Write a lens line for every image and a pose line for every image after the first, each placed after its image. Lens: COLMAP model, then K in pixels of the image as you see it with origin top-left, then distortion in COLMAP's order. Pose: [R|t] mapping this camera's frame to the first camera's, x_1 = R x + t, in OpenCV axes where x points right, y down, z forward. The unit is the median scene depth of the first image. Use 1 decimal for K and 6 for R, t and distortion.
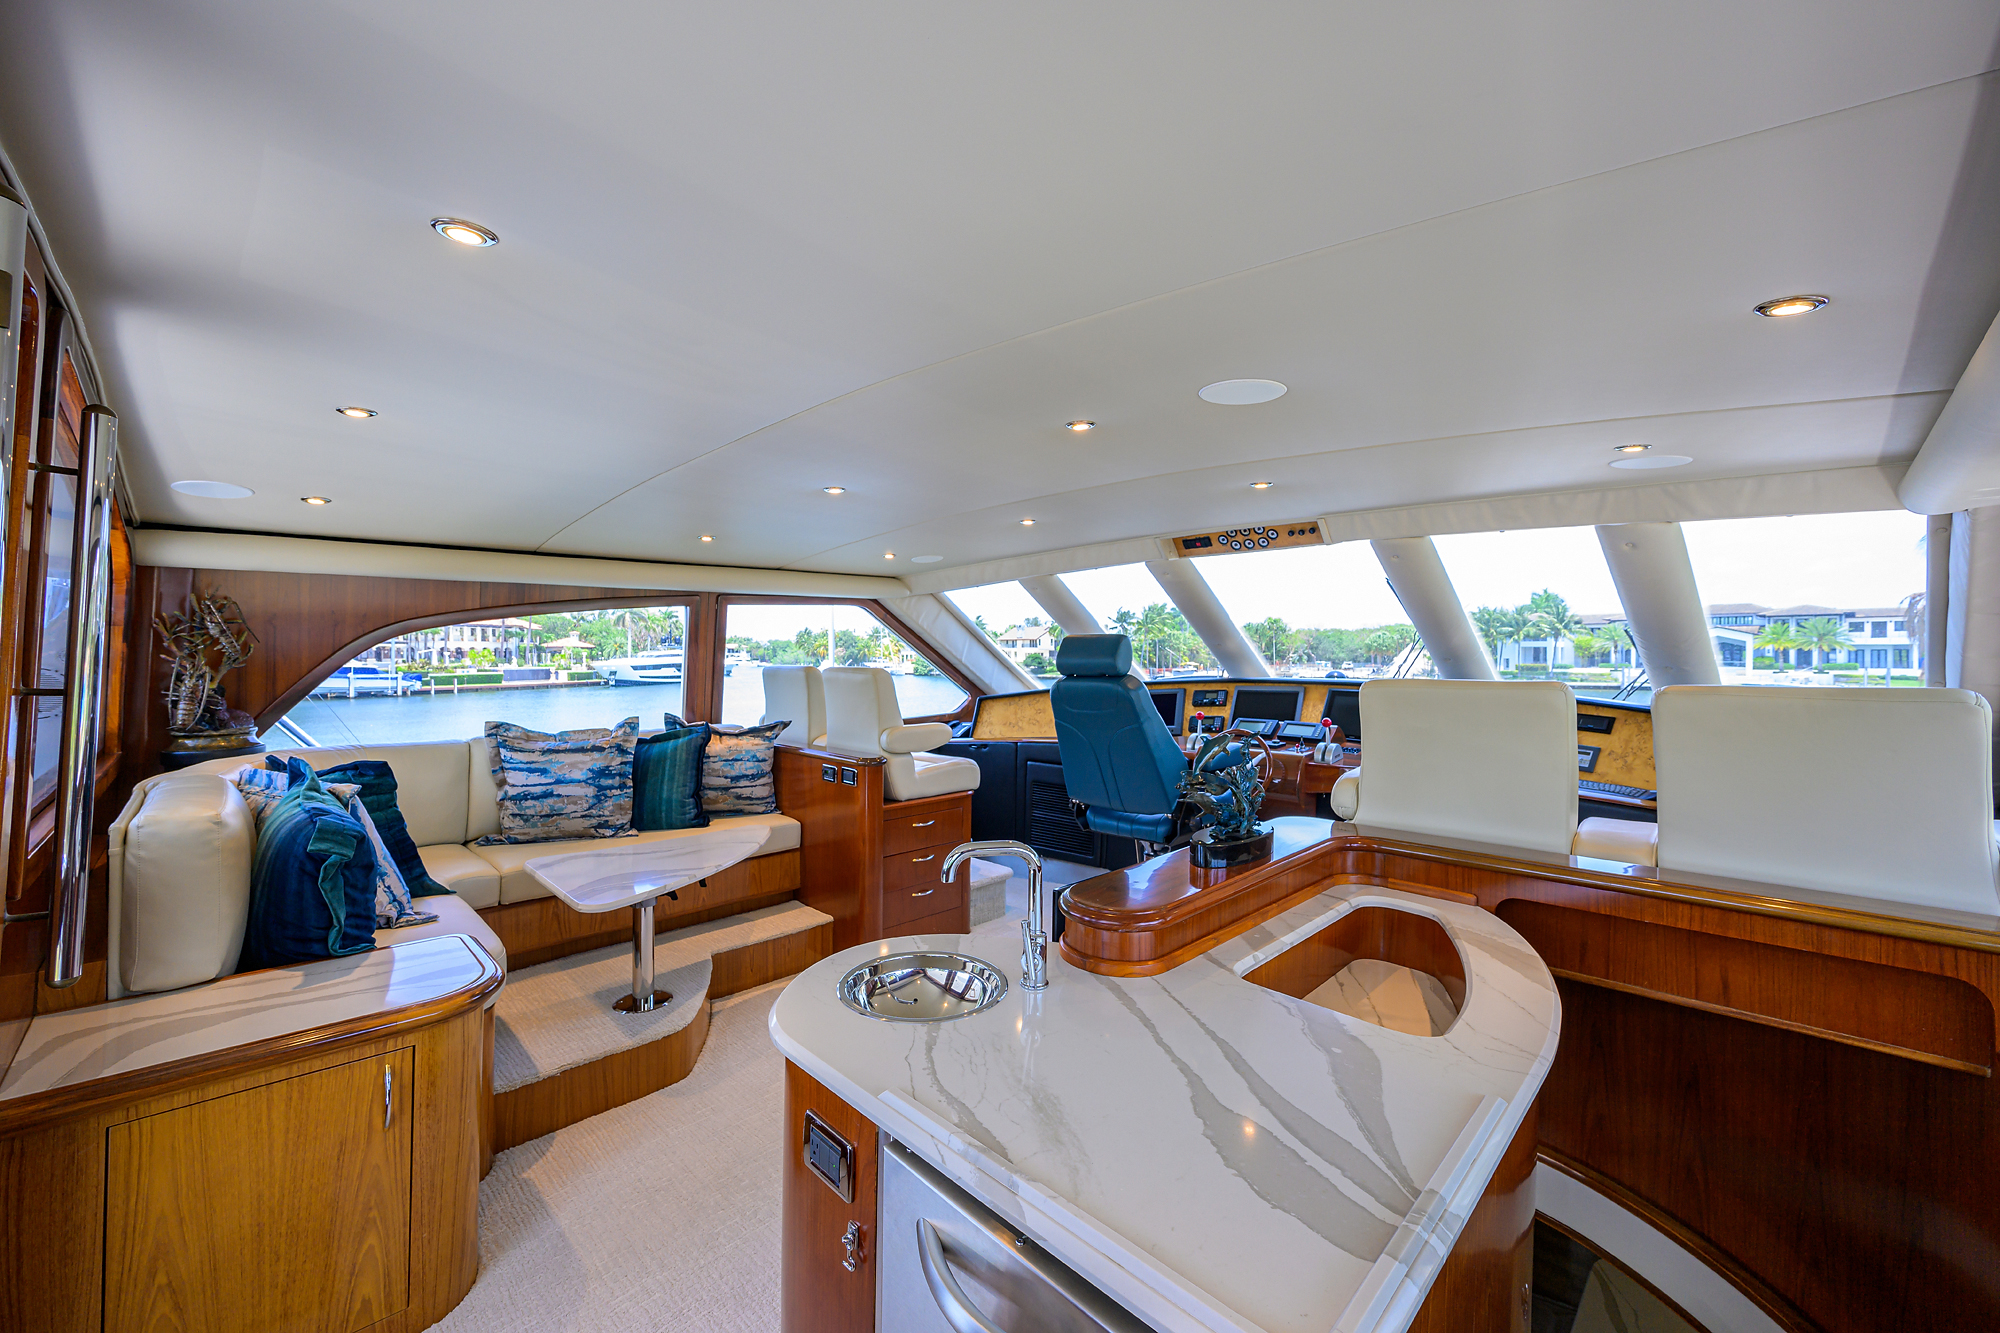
lens RADIAL K [[784.6, 0, 1002.7], [0, 784.6, 667.5], [0, 0, 1]] dist [0.000598, 0.000105]
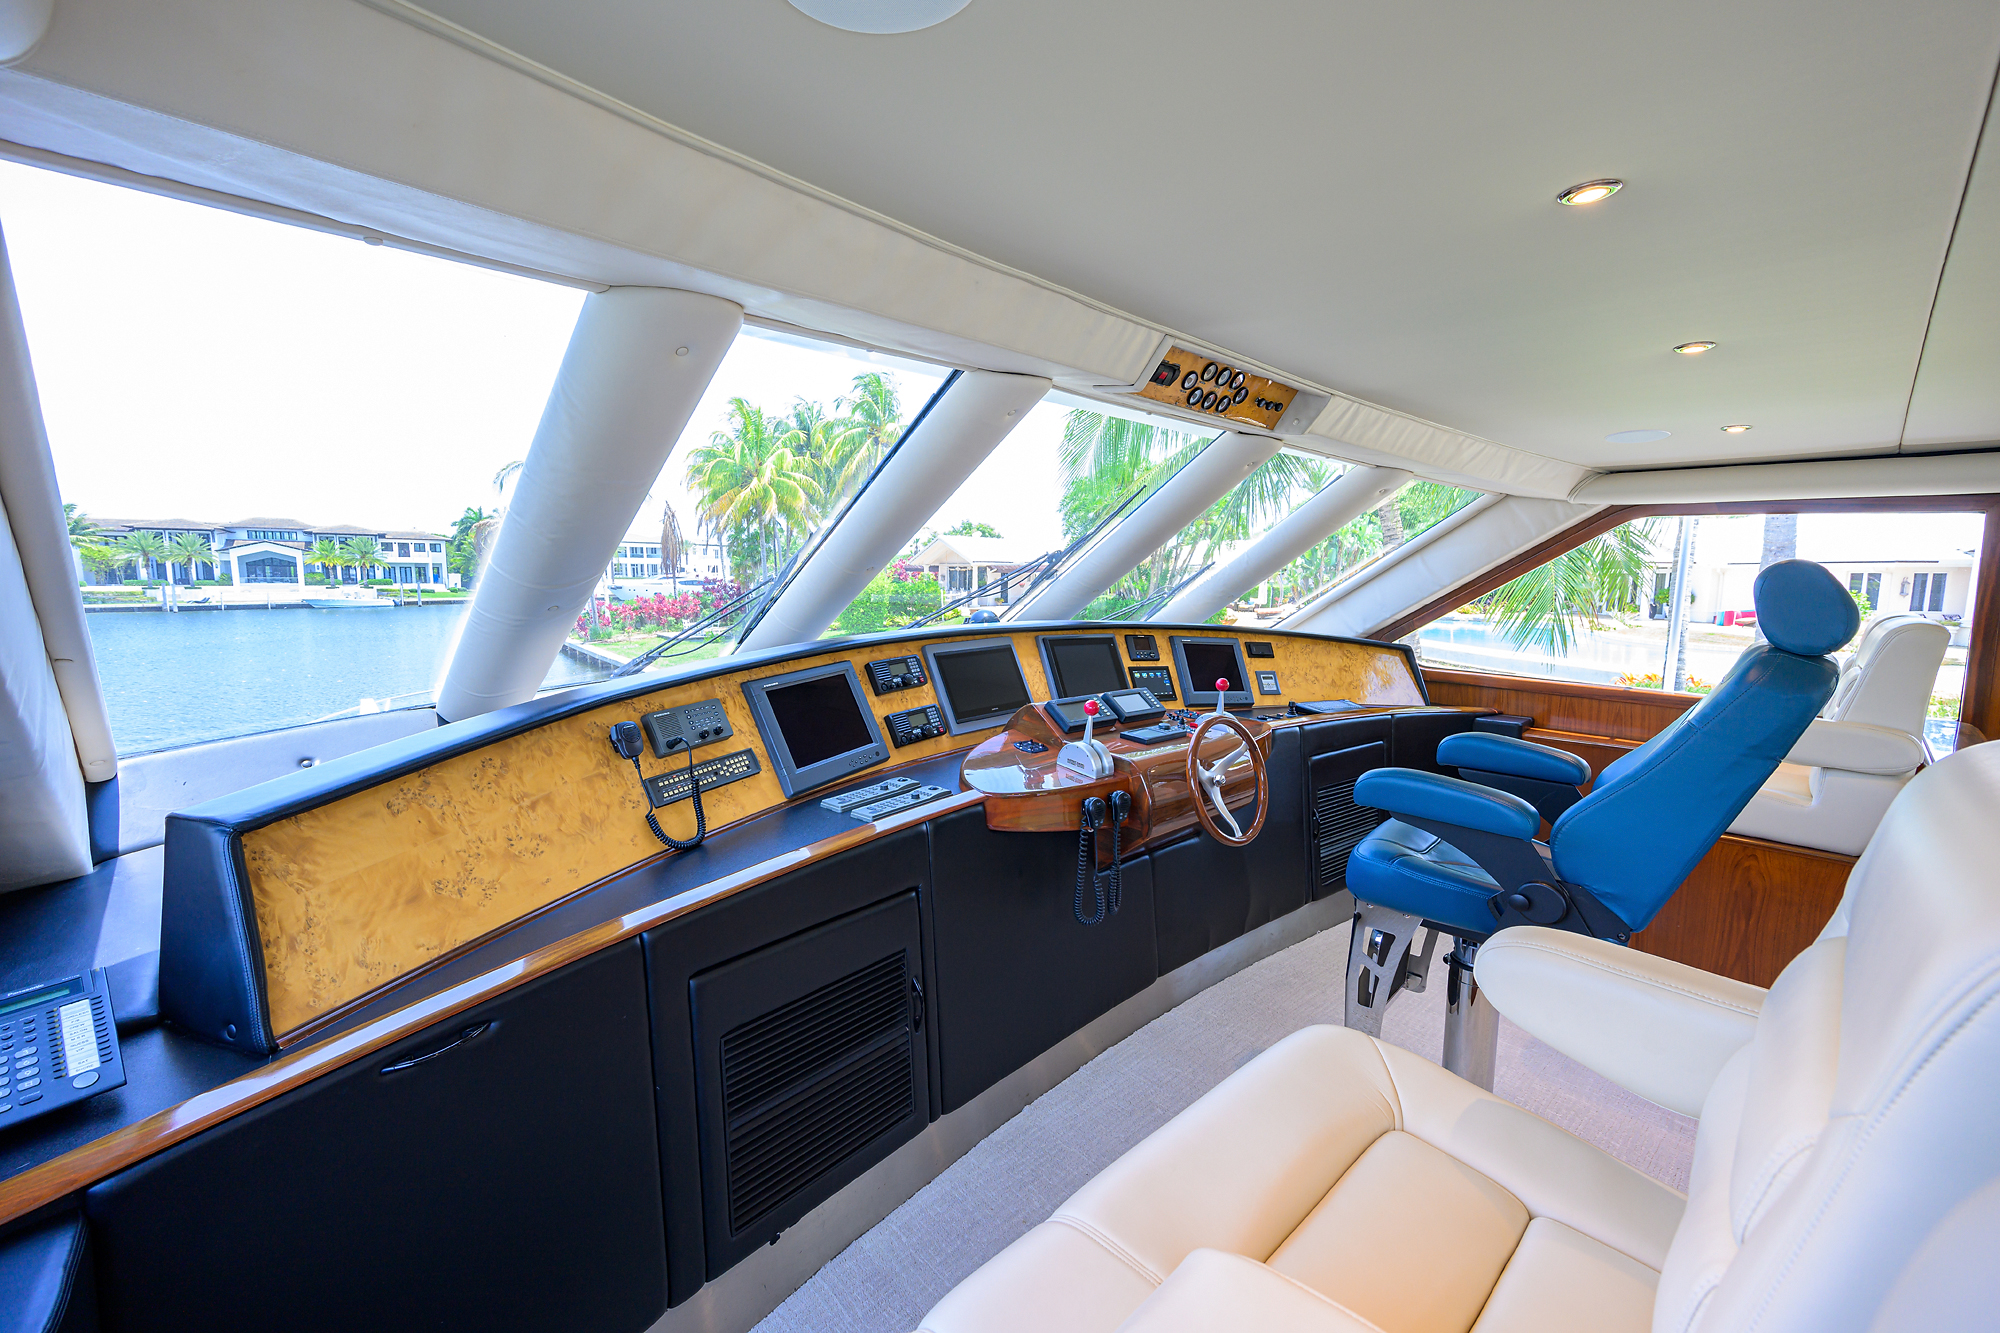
lens RADIAL K [[779.9, 0, 1001.1], [0, 779.9, 664.8], [0, 0, 1]] dist [-0.001177, 0.000081]
pose [[0.051339, -0.112309, 0.992346, -0.210212], [0.007704, 0.993672, 0.112060, -0.020858], [-0.998652, 0.001892, 0.051879, 0.809447]]
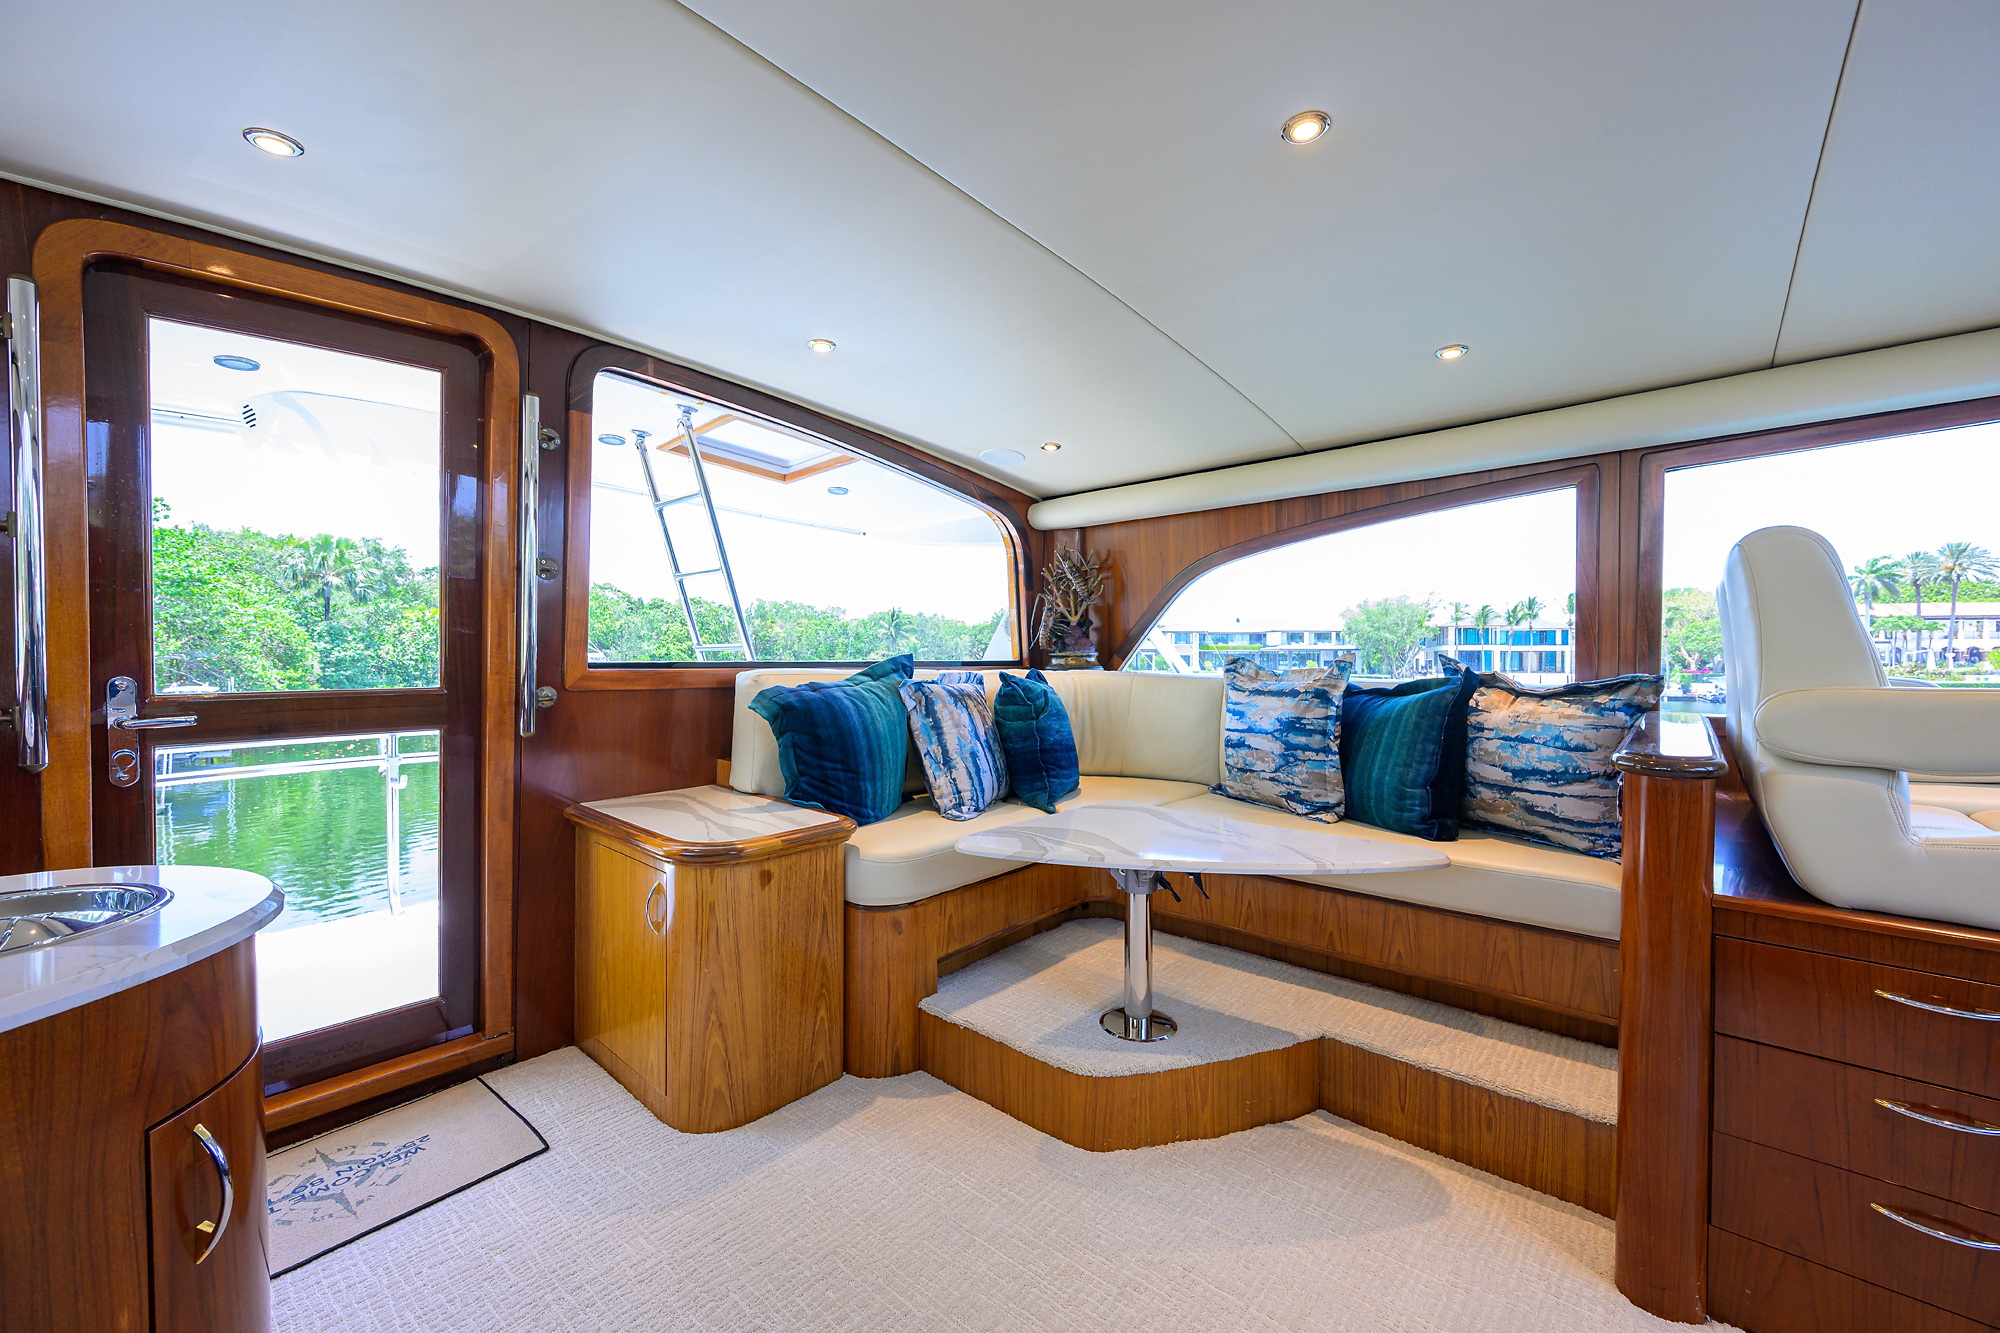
lens RADIAL K [[783.4, 0, 1007.6], [0, 783.4, 666.5], [0, 0, 1]] dist [-0.000322, 0.000545]
pose [[0.062178, 0.009452, -0.998020, 0.125777], [-0.016512, 0.999828, 0.008441, 0.047009], [0.997928, 0.015955, 0.062323, 0.418893]]
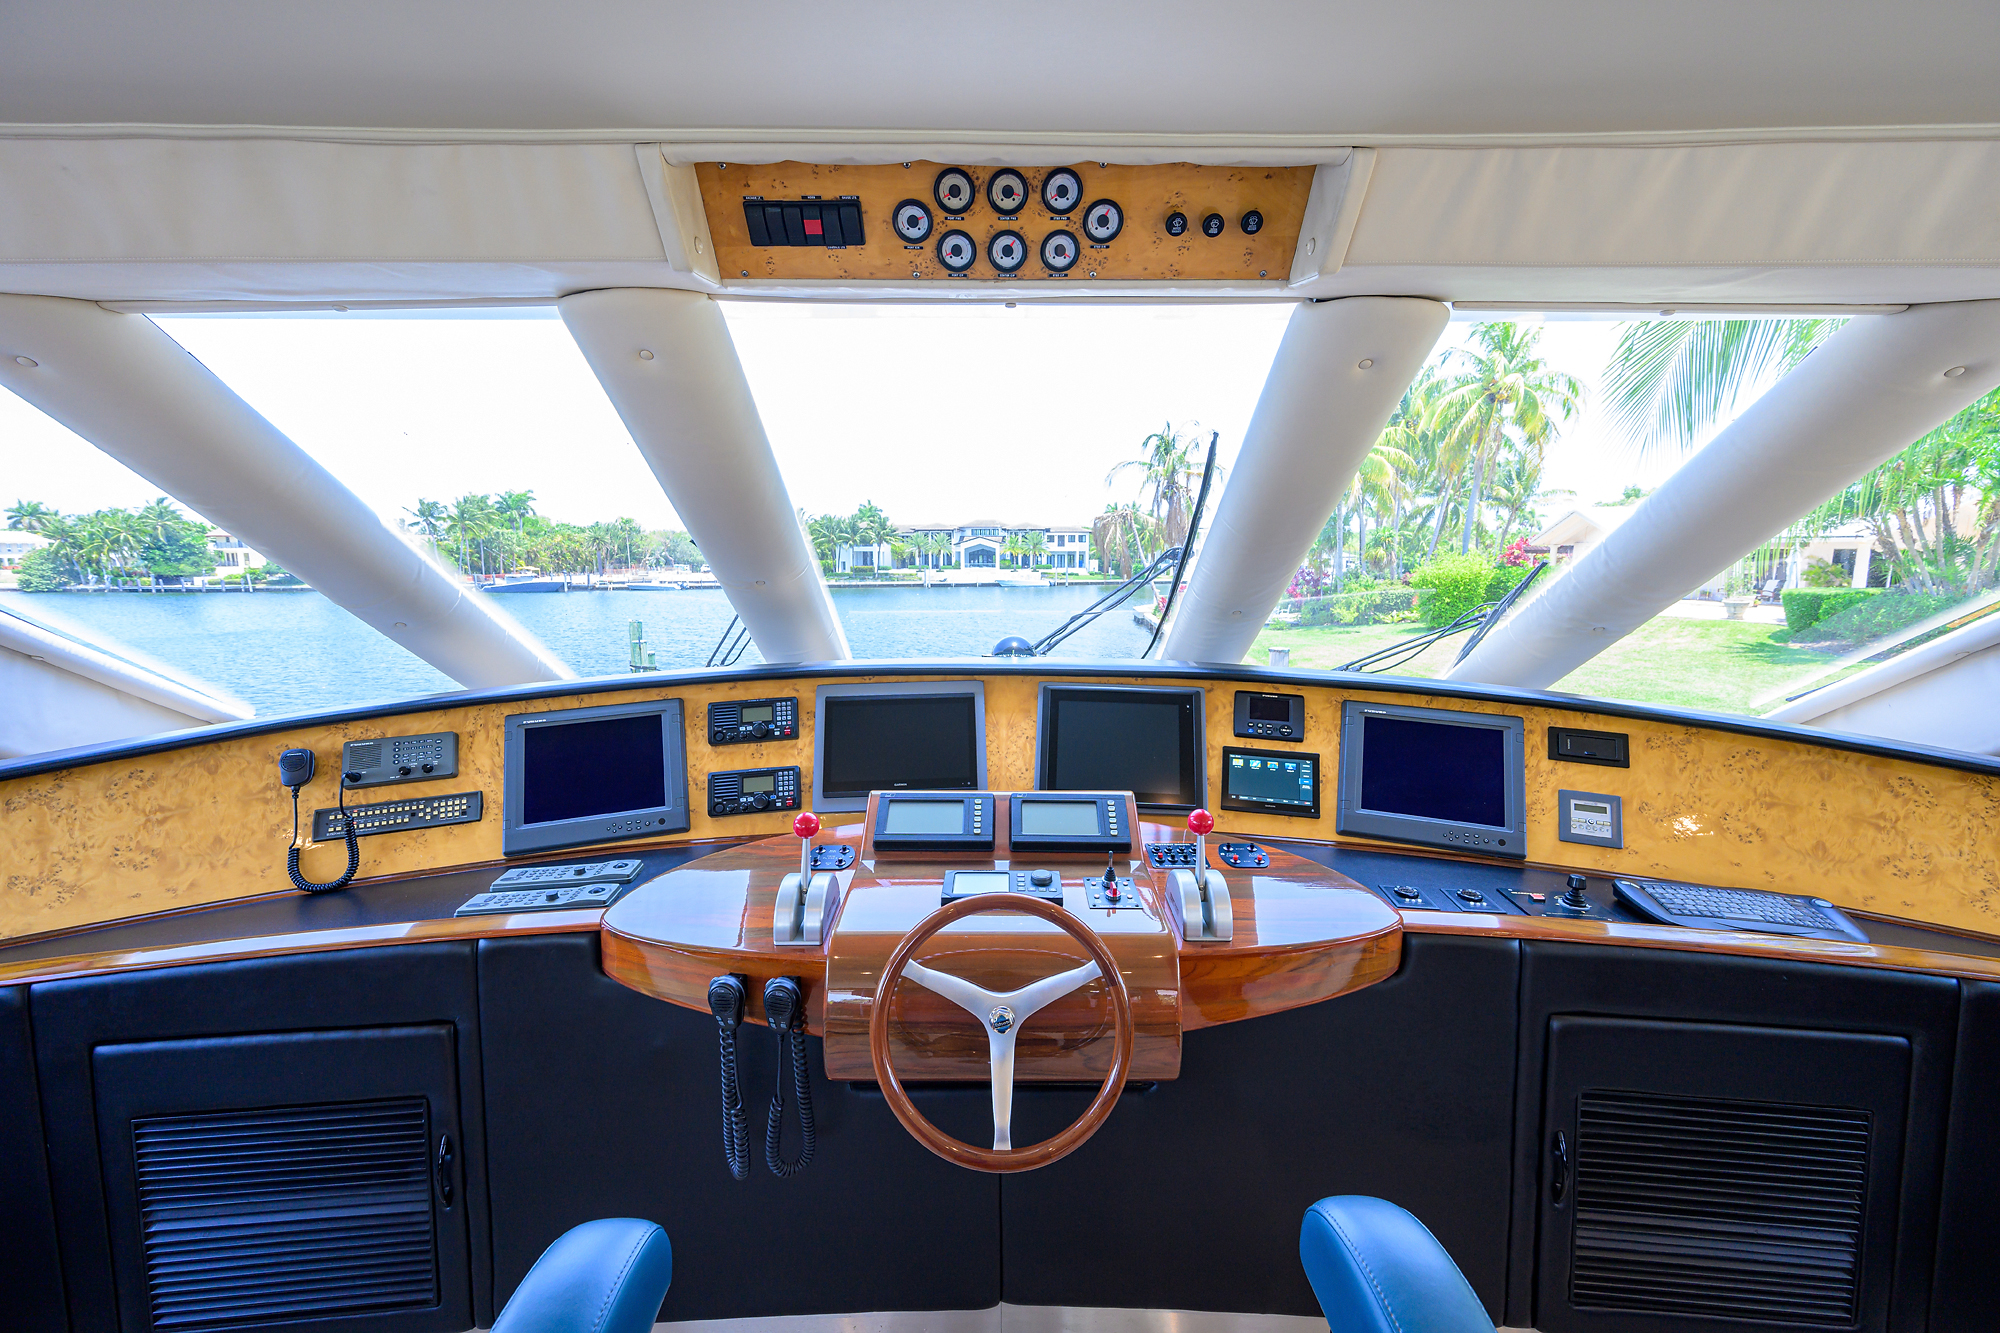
lens RADIAL K [[779.9, 0, 1001.1], [0, 779.9, 664.8], [0, 0, 1]] dist [-0.001177, 0.000081]
pose [[0.711446, -0.094940, 0.696298, 0.072665], [0.010157, 0.992118, 0.124897, -0.032891], [-0.702667, -0.081786, 0.706803, 0.568933]]
